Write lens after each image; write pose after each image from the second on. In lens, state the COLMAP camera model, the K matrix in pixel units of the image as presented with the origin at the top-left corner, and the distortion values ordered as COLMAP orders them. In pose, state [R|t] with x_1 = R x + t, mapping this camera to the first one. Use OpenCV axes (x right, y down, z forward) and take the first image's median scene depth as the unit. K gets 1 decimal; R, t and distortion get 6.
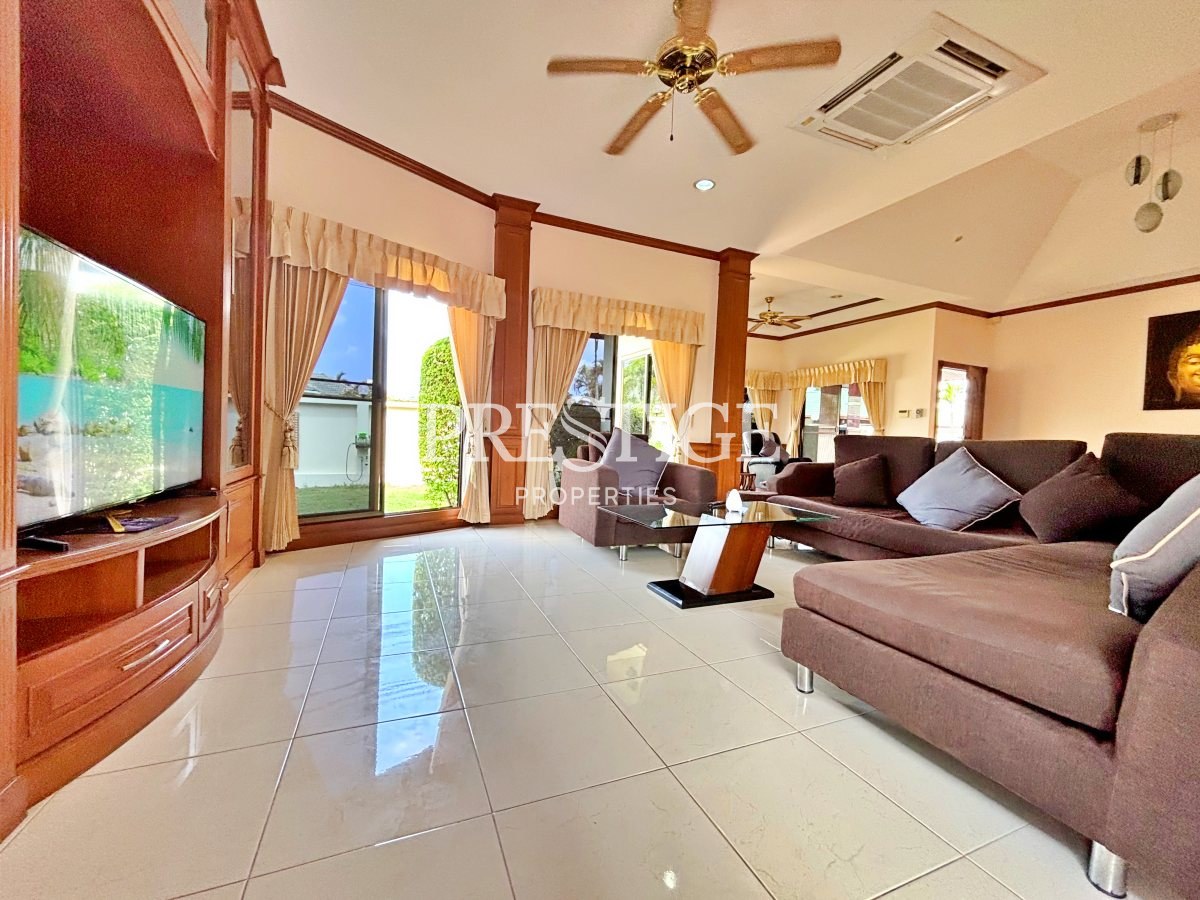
lens RADIAL K [[493.8, 0, 600.5], [0, 493.8, 449.7], [0, 0, 1]] dist [0.001619, 0.001586]
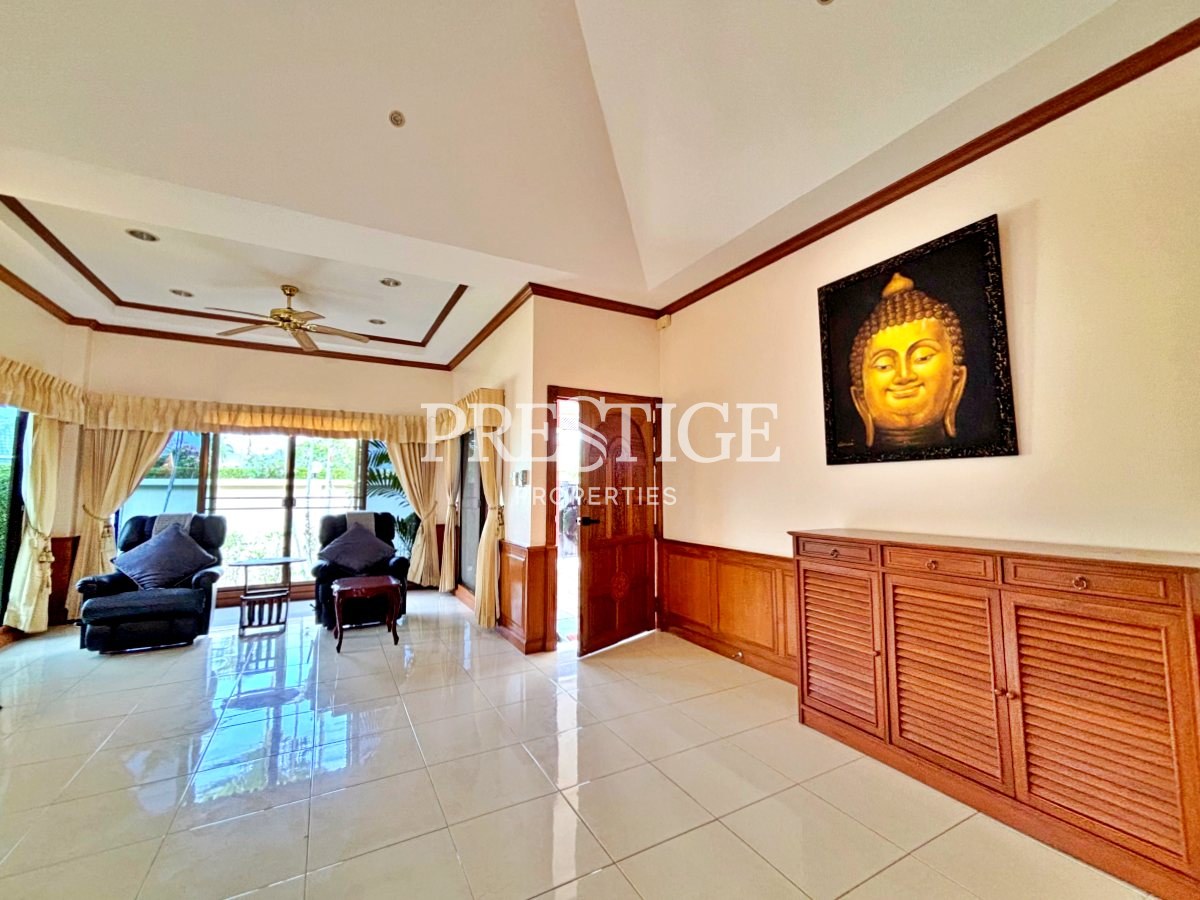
lens RADIAL K [[493.8, 0, 598.7], [0, 493.8, 447.0], [0, 0, 1]] dist [0.001619, 0.001586]
pose [[0.993966, -0.029066, 0.105772, 0.653881], [0.041218, 0.992559, -0.114580, -0.040226], [-0.101655, 0.118248, 0.987767, 0.423935]]
